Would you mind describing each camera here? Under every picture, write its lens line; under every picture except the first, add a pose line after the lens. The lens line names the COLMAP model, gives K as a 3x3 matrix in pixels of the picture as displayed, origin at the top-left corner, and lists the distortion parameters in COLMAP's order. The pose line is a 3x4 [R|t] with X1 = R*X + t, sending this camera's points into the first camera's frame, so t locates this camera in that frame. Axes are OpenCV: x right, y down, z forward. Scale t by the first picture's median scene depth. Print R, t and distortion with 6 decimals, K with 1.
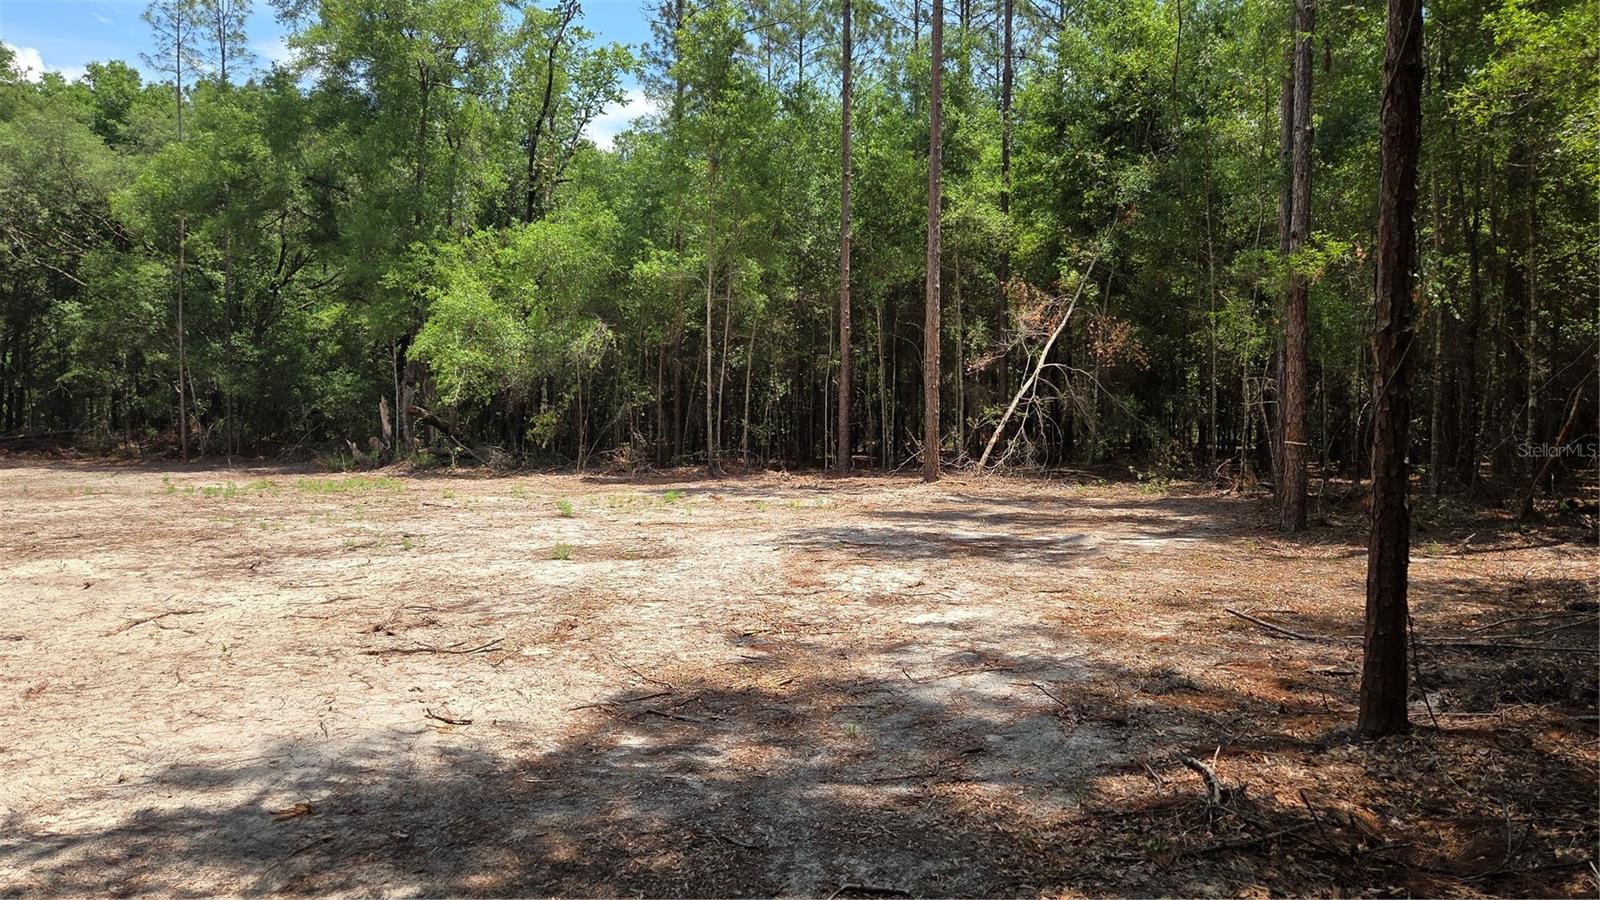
lens RADIAL K [[1076.1, 0, 789.1], [0, 1076.1, 443.1], [0, 0, 1]] dist [0.072832, -0.061251]
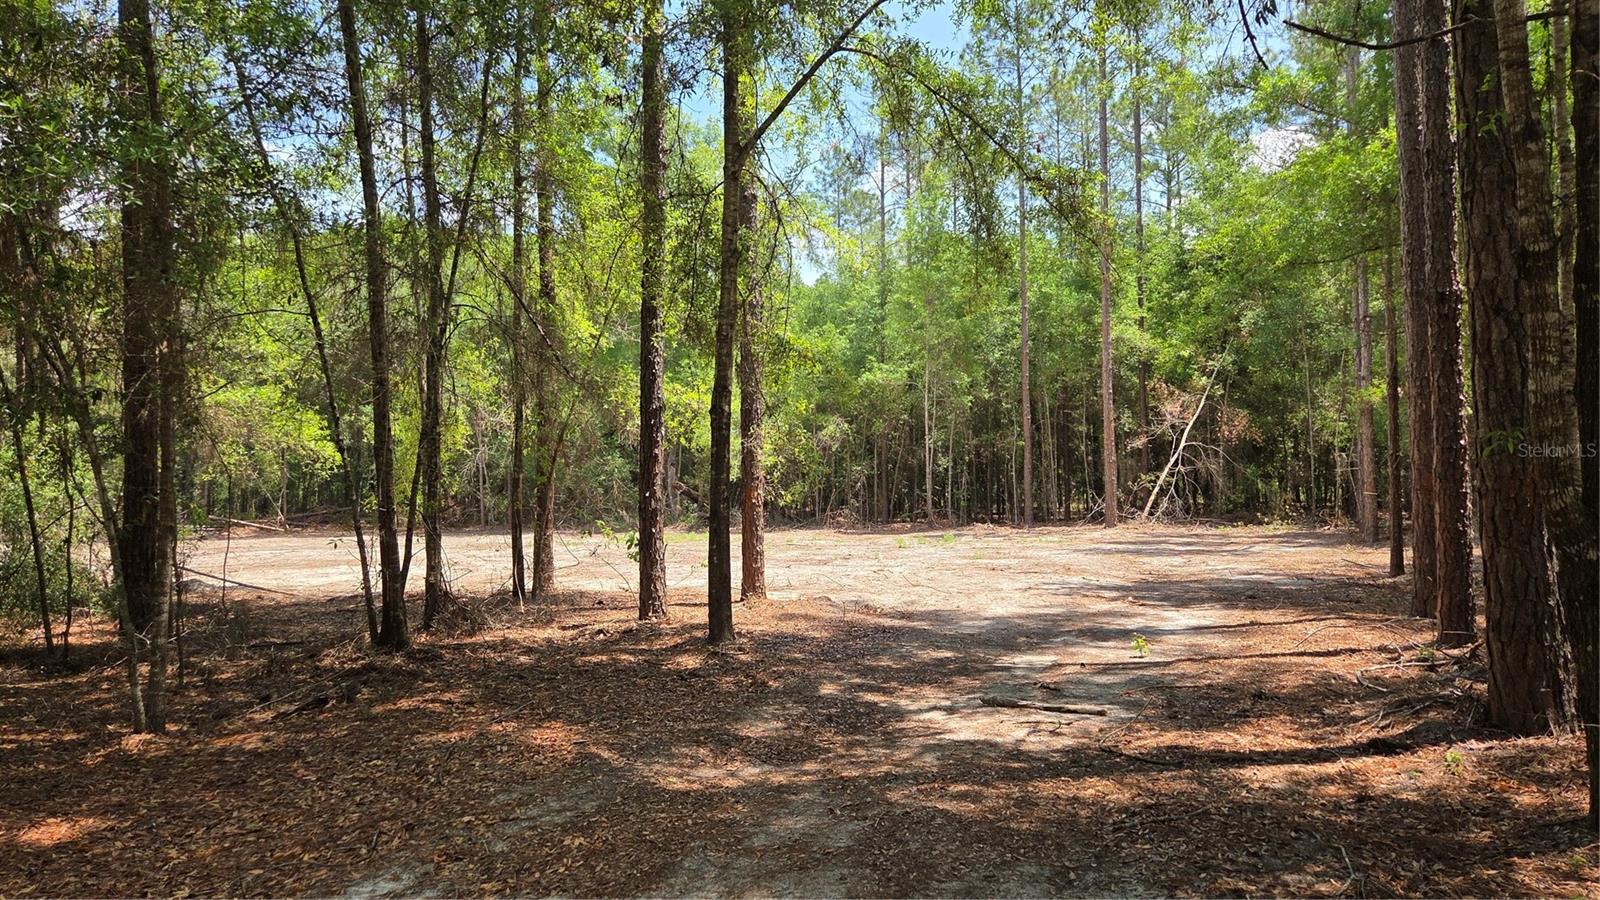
lens RADIAL K [[1054.9, 0, 807.9], [0, 1054.9, 448.8], [0, 0, 1]] dist [0.077822, -0.069628]
pose [[0.998391, -0.020552, -0.052841, -0.182546], [0.017327, 0.998001, -0.060773, 0.009777], [0.053985, 0.059760, 0.996752, -0.406439]]
